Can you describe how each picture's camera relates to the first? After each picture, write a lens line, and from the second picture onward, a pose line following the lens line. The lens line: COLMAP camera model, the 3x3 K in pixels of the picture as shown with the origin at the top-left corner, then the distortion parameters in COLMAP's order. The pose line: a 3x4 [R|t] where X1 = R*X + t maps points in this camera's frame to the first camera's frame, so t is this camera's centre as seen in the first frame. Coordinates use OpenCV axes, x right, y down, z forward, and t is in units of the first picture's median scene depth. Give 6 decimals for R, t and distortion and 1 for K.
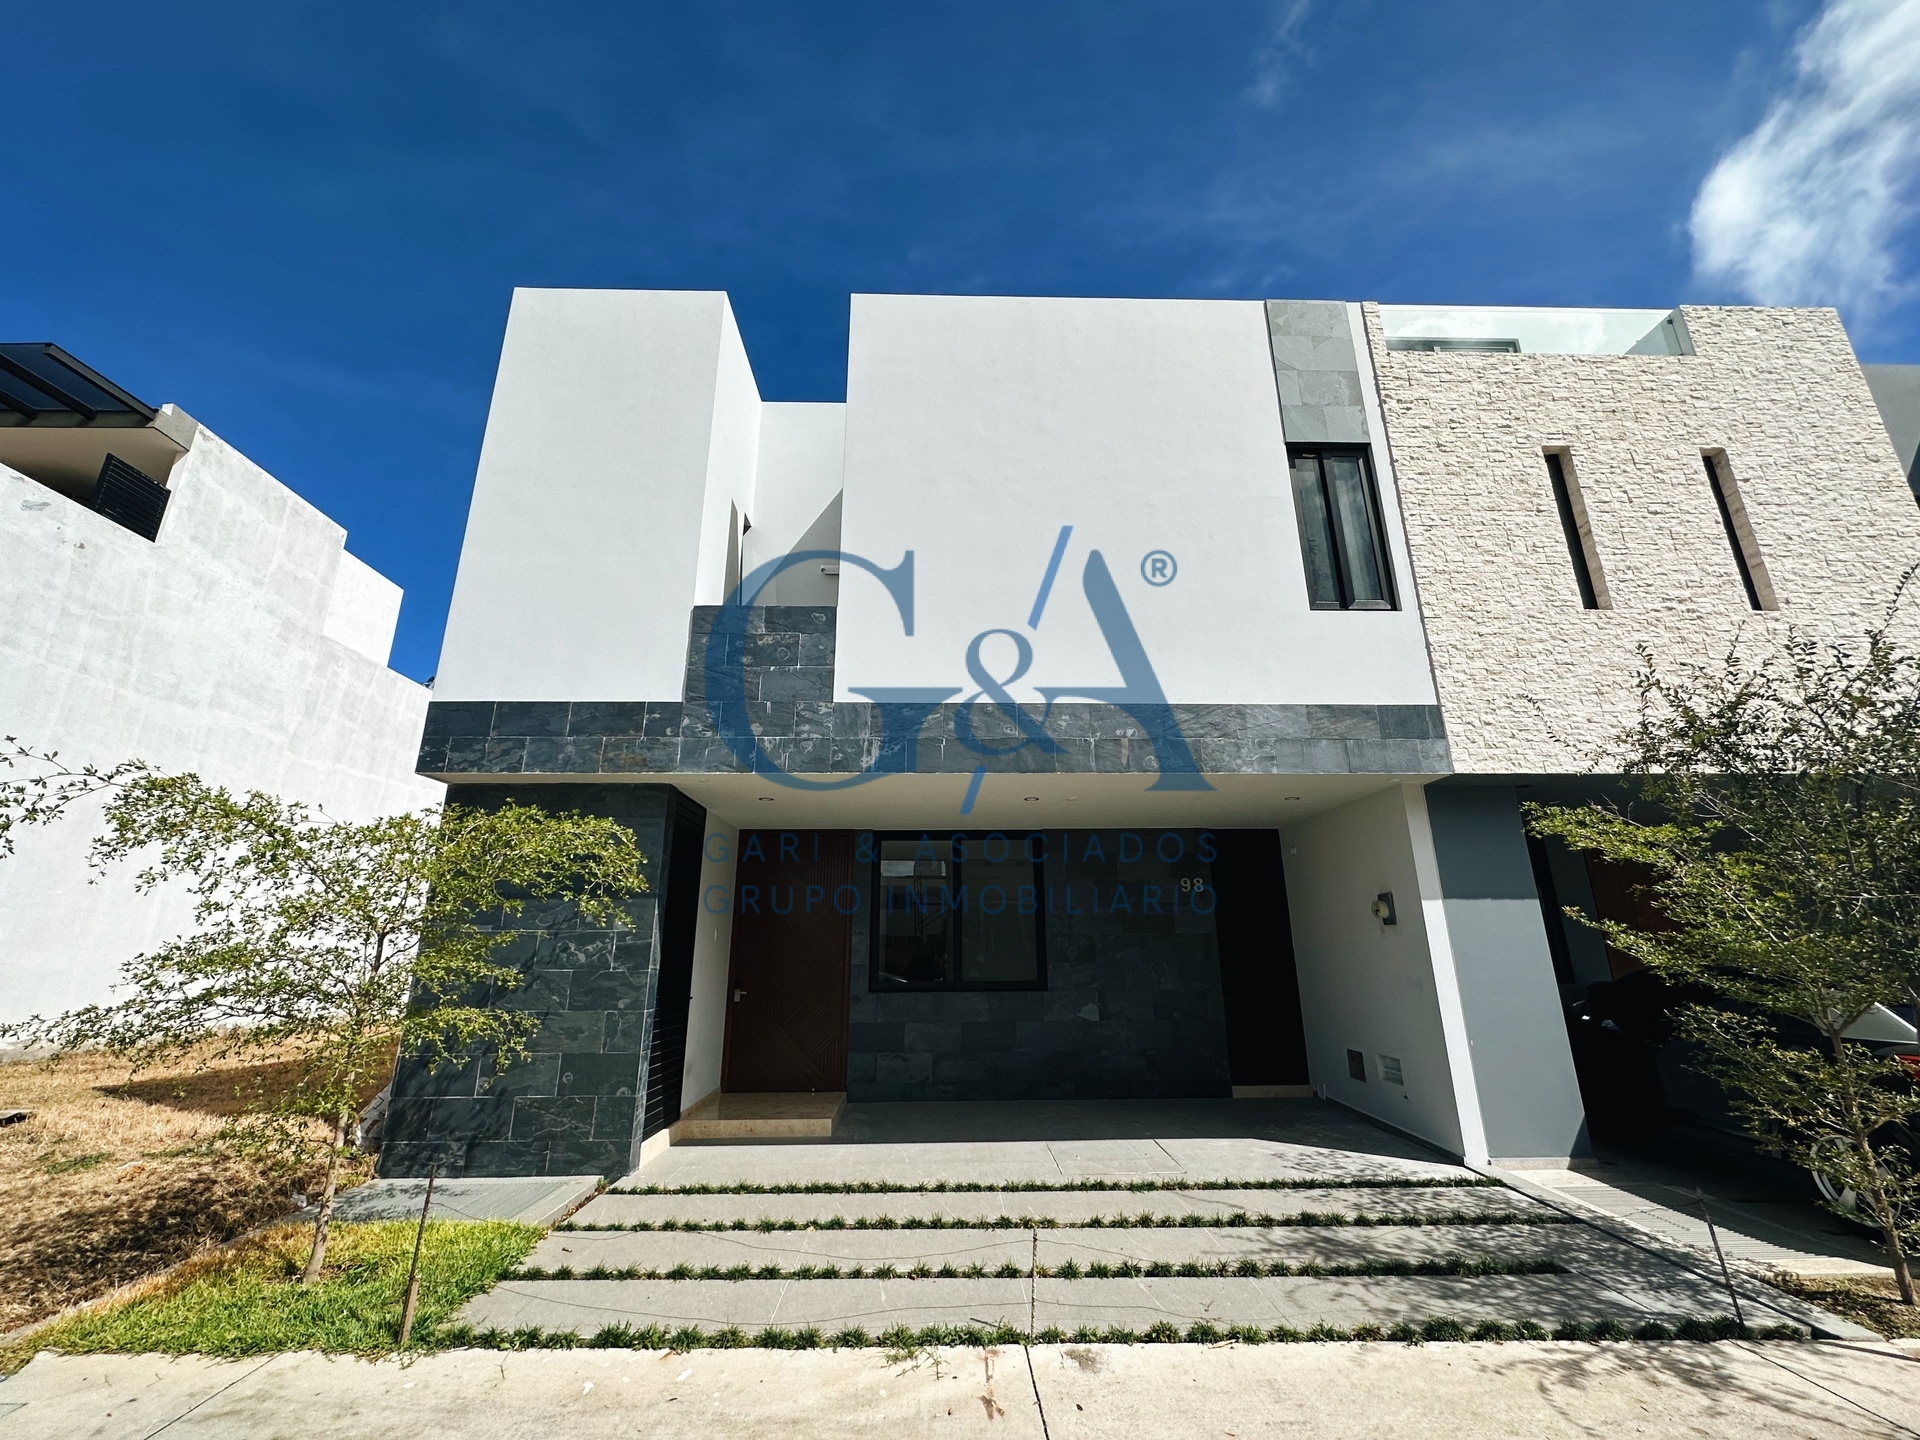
lens RADIAL K [[766.4, 0, 985.9], [0, 766.4, 704.1], [0, 0, 1]] dist [-0.003712, 0.000676]
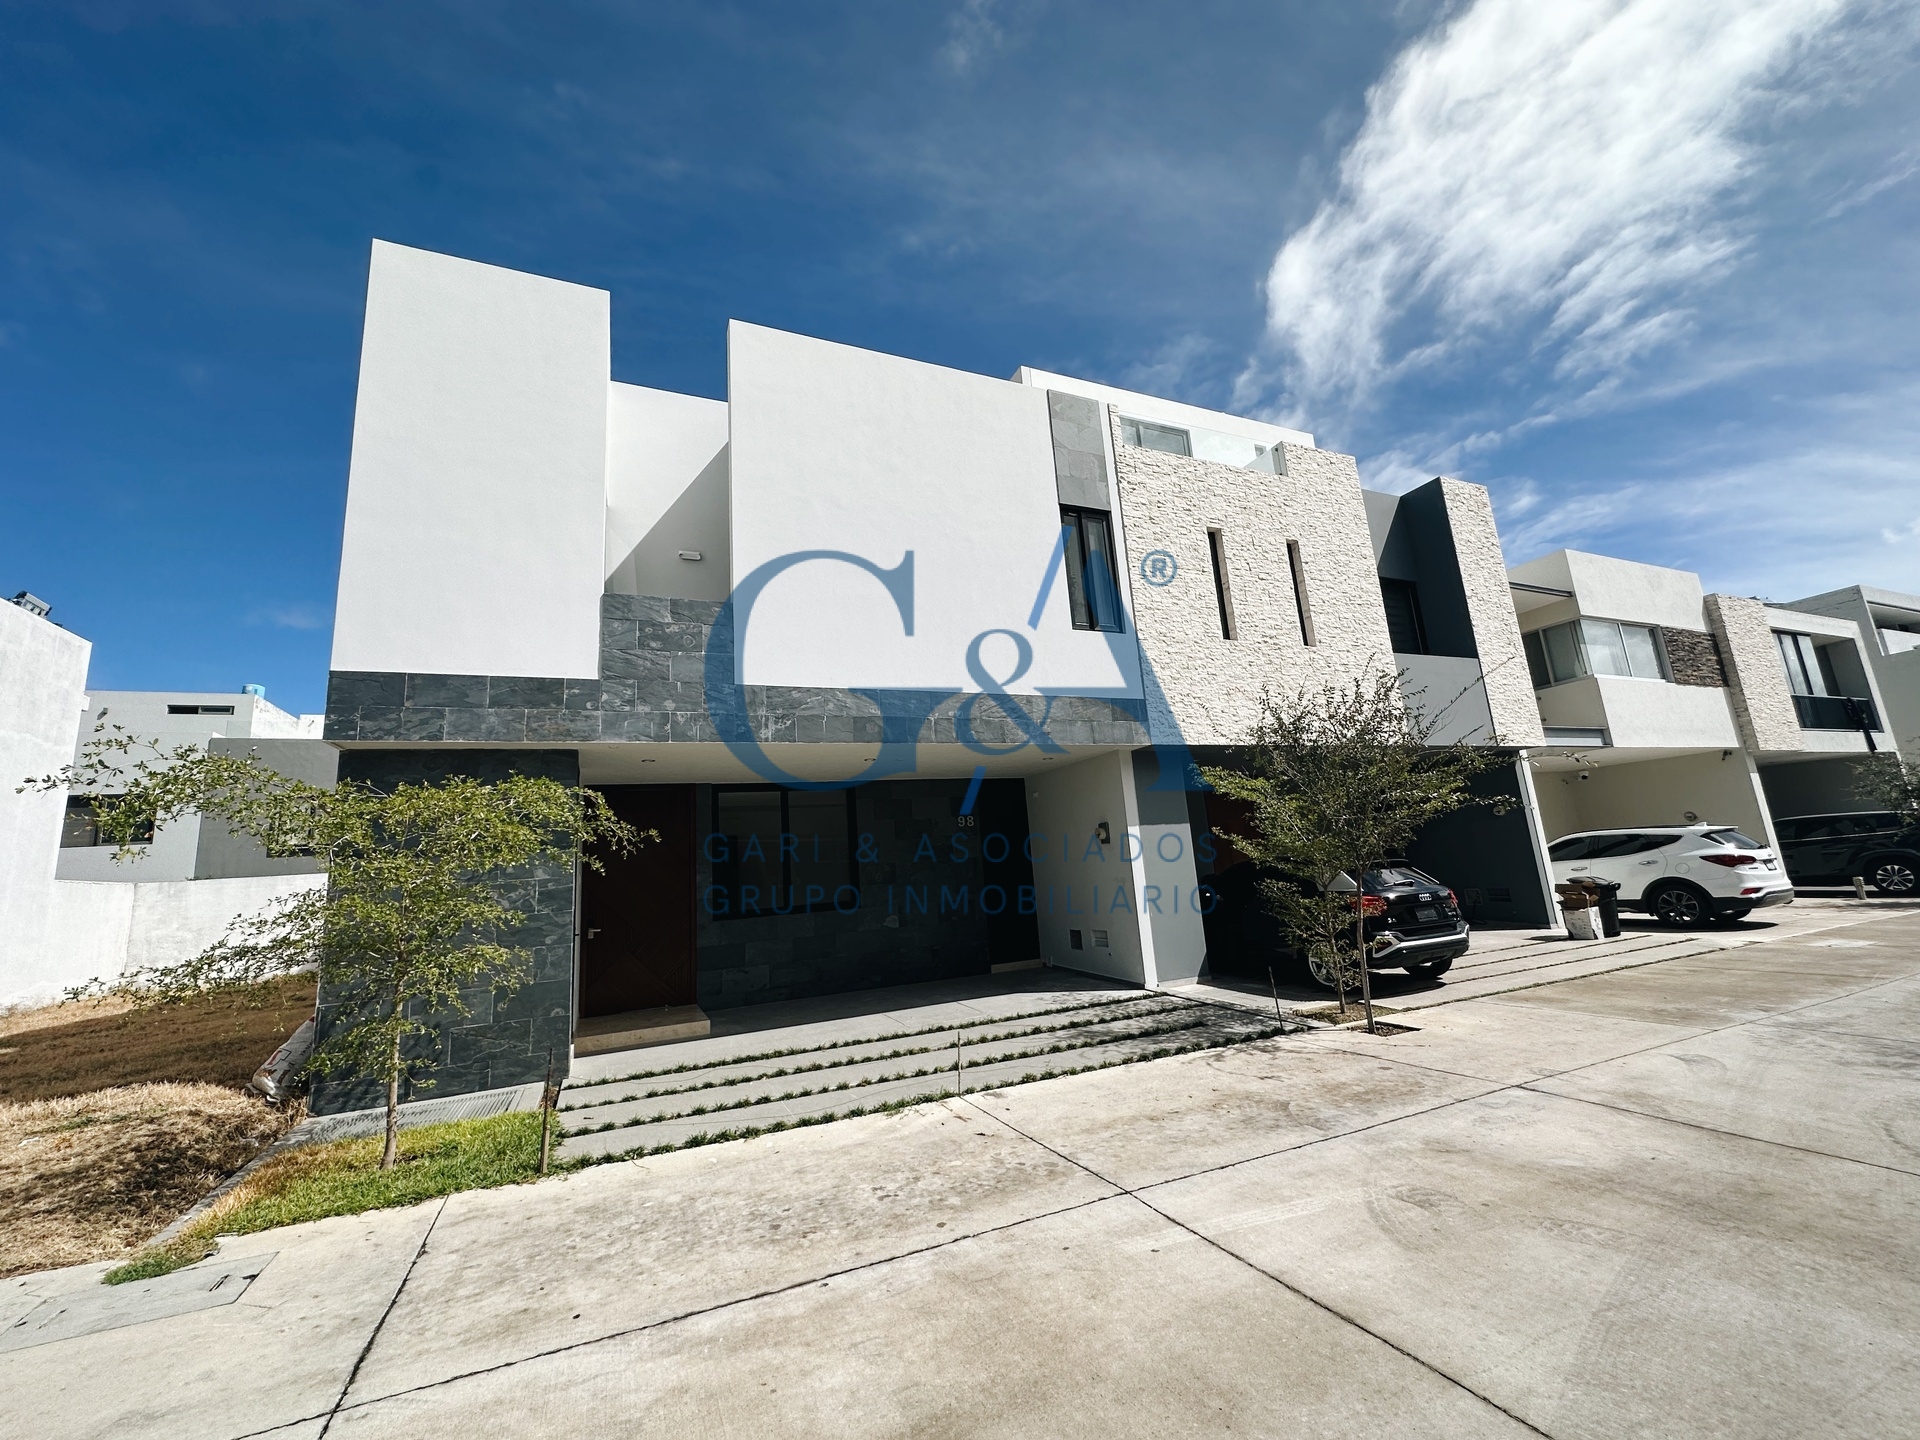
lens RADIAL K [[766.4, 0, 959.3], [0, 766.4, 702.5], [0, 0, 1]] dist [-0.003712, 0.000676]
pose [[0.921108, 0.025808, 0.388451, -0.341177], [-0.054311, 0.996561, 0.062577, -0.068587], [-0.385500, -0.078737, 0.919342, -0.258471]]
